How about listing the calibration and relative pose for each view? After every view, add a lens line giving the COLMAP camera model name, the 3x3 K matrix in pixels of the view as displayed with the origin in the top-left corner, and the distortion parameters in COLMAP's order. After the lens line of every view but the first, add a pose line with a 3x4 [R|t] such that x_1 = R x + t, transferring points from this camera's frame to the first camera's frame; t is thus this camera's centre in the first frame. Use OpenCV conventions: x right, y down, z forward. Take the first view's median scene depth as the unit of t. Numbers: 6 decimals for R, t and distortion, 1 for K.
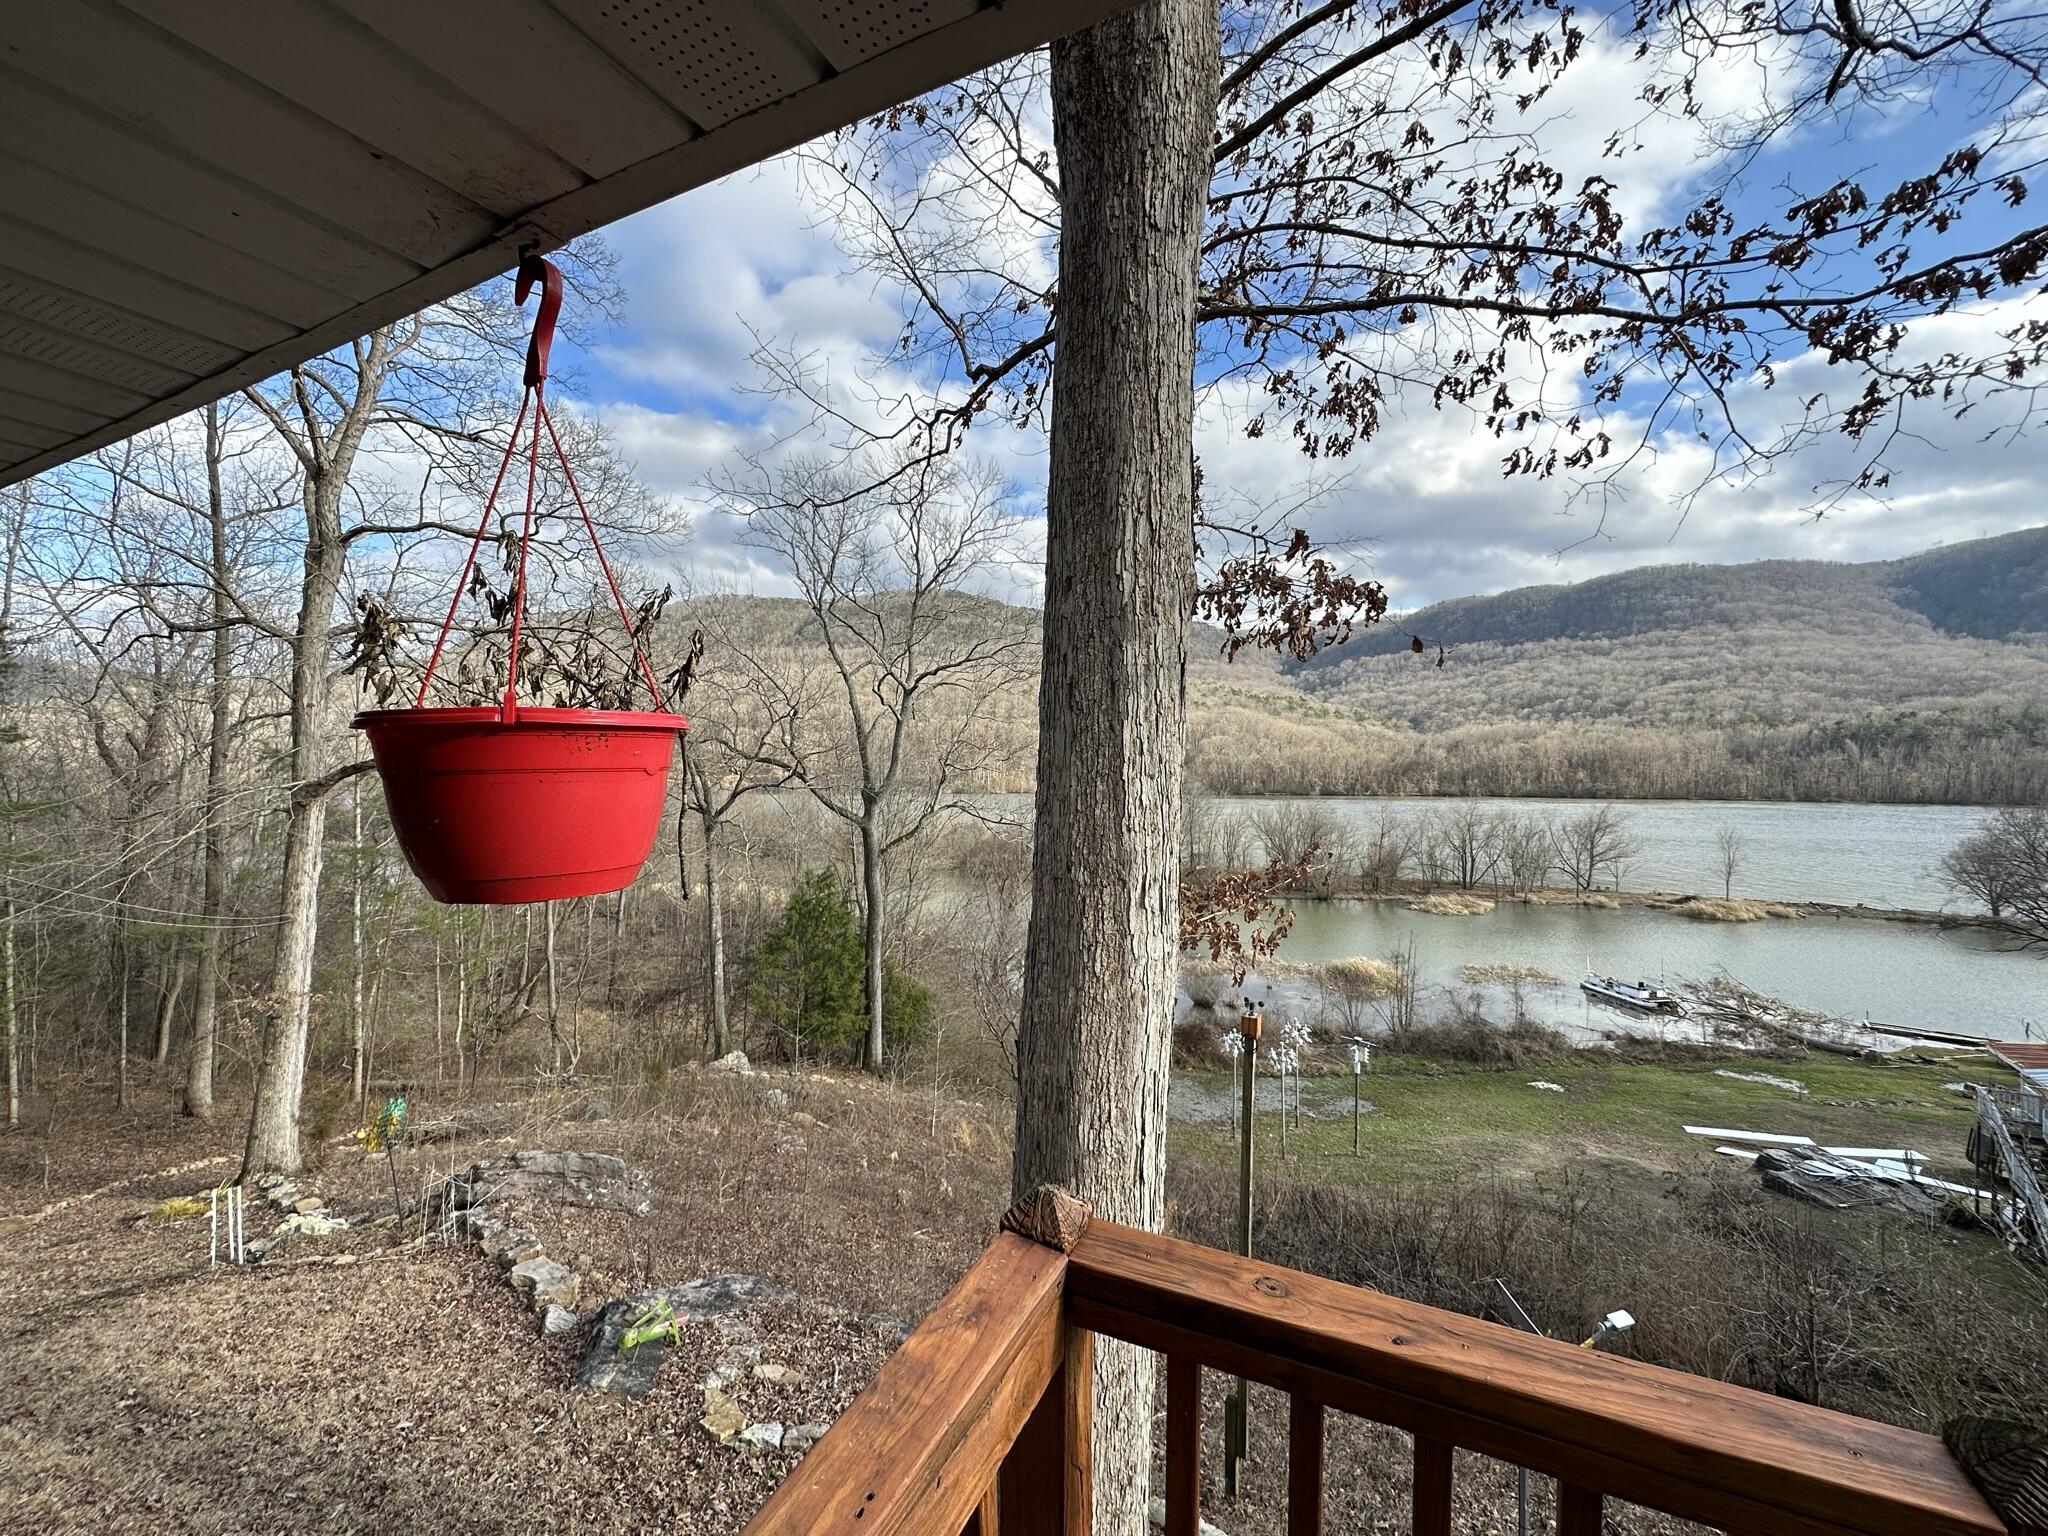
lens RADIAL K [[816.1, 0, 1023.4], [0, 816.1, 767.9], [0, 0, 1]] dist [0.001499, -0.000854]
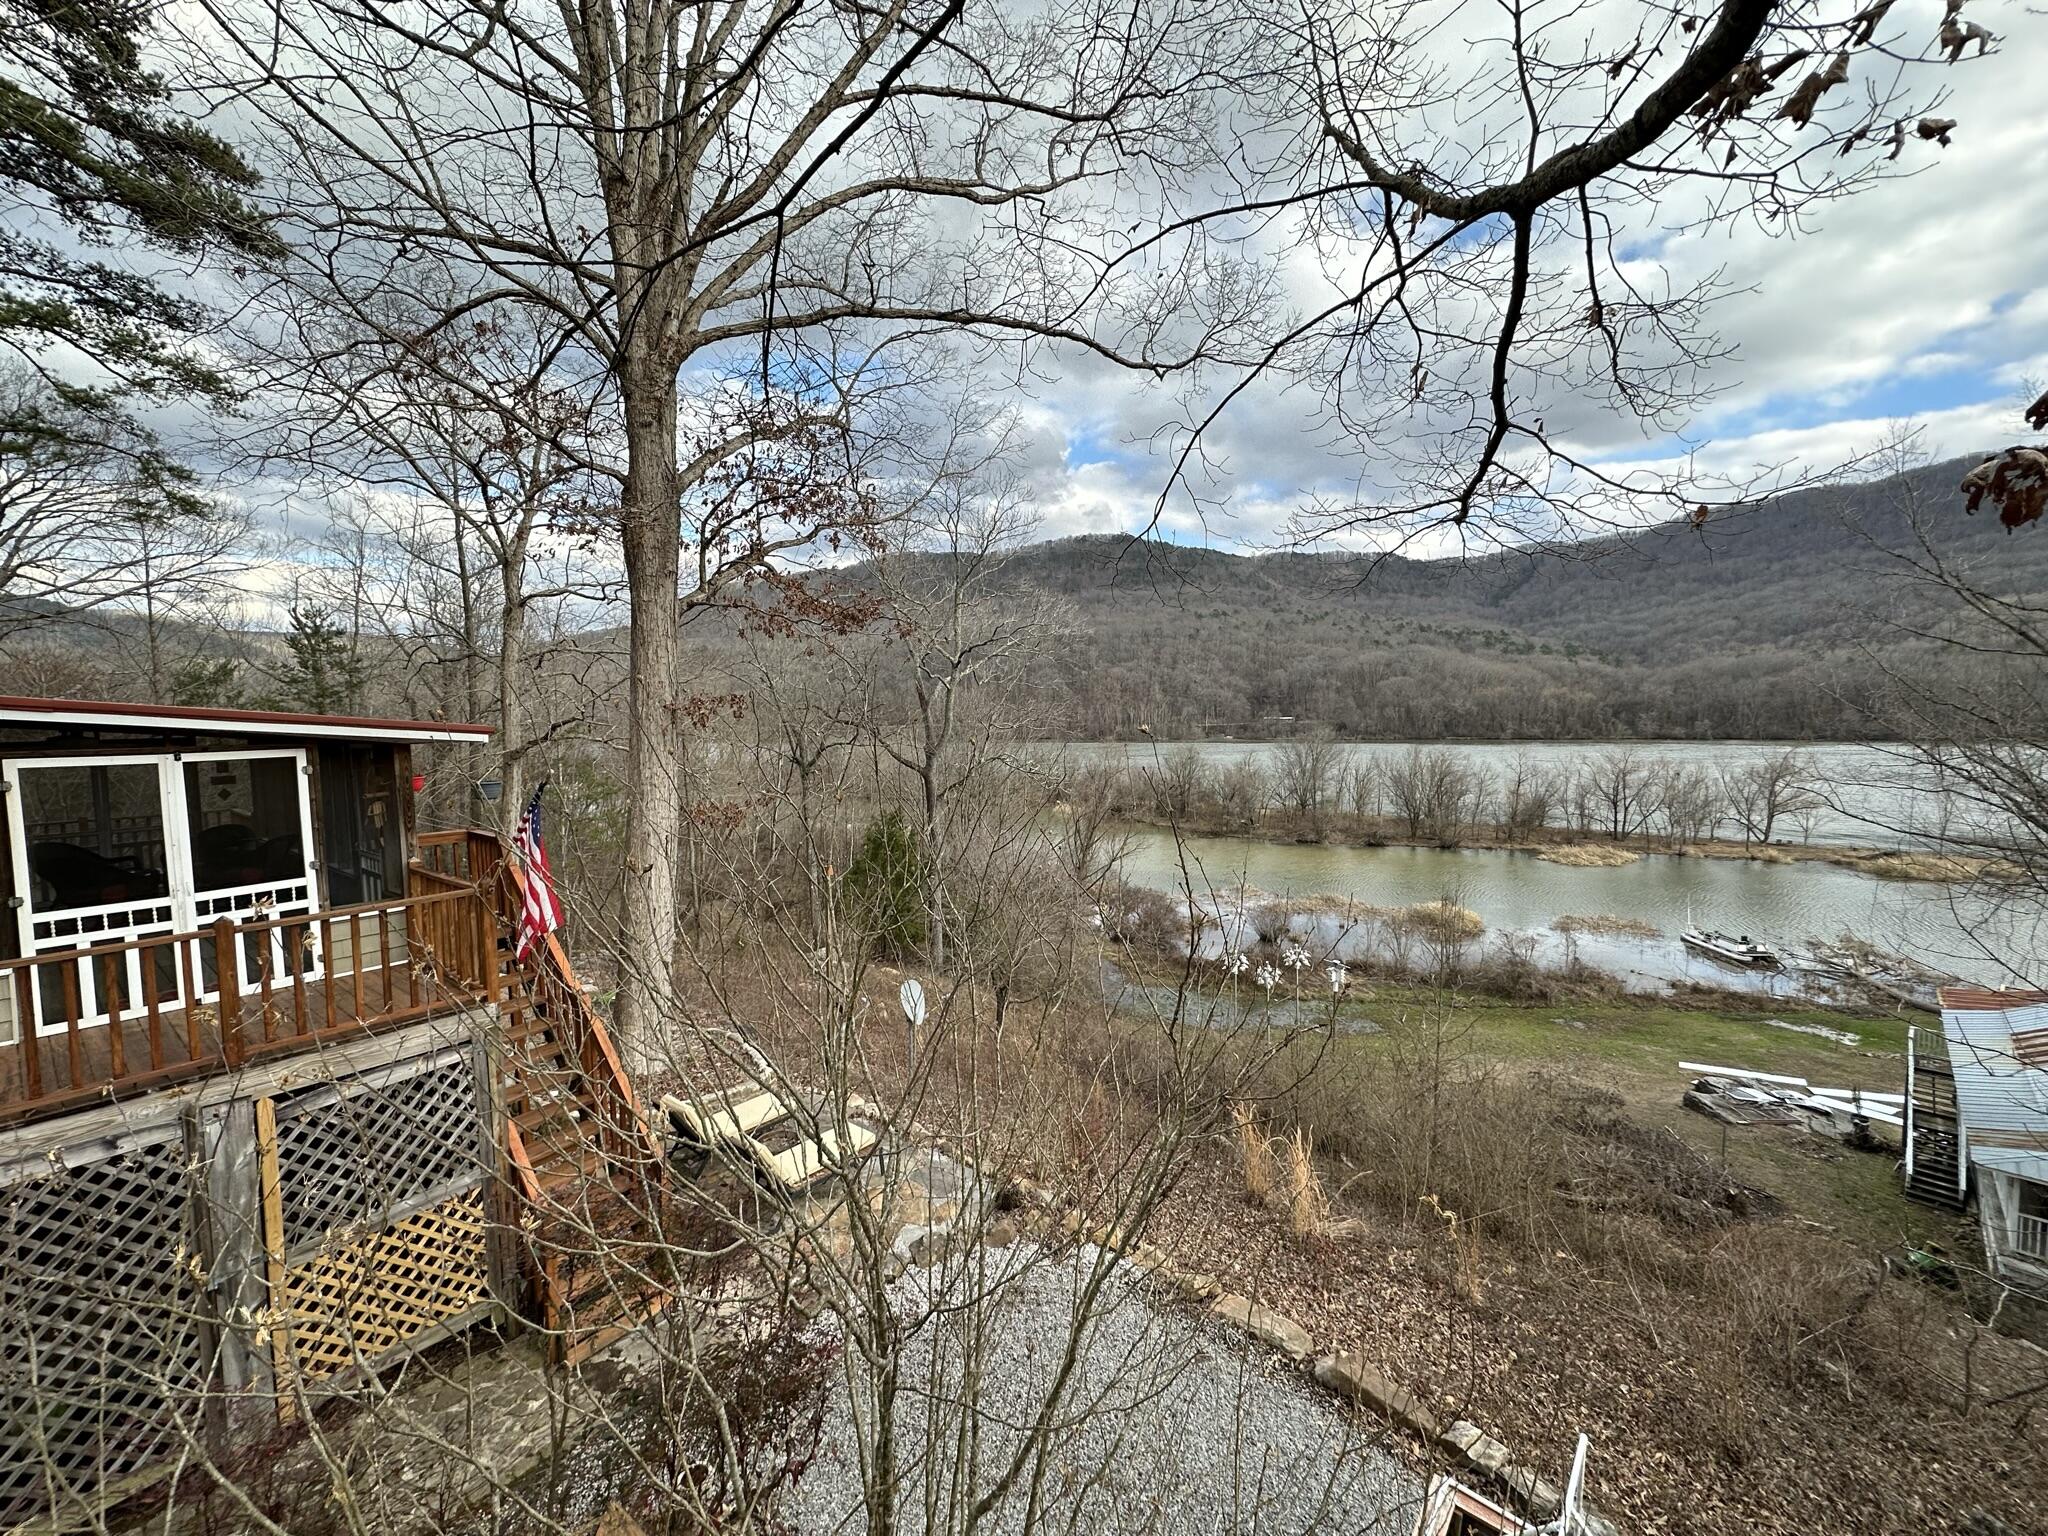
lens RADIAL K [[816.1, 0, 1025.3], [0, 816.1, 765.8], [0, 0, 1]] dist [0.001499, -0.000854]
pose [[0.977675, -0.001273, -0.210118, 0.125805], [0.014645, 0.997963, 0.062095, -0.010127], [0.209611, -0.063786, 0.975702, -0.102837]]
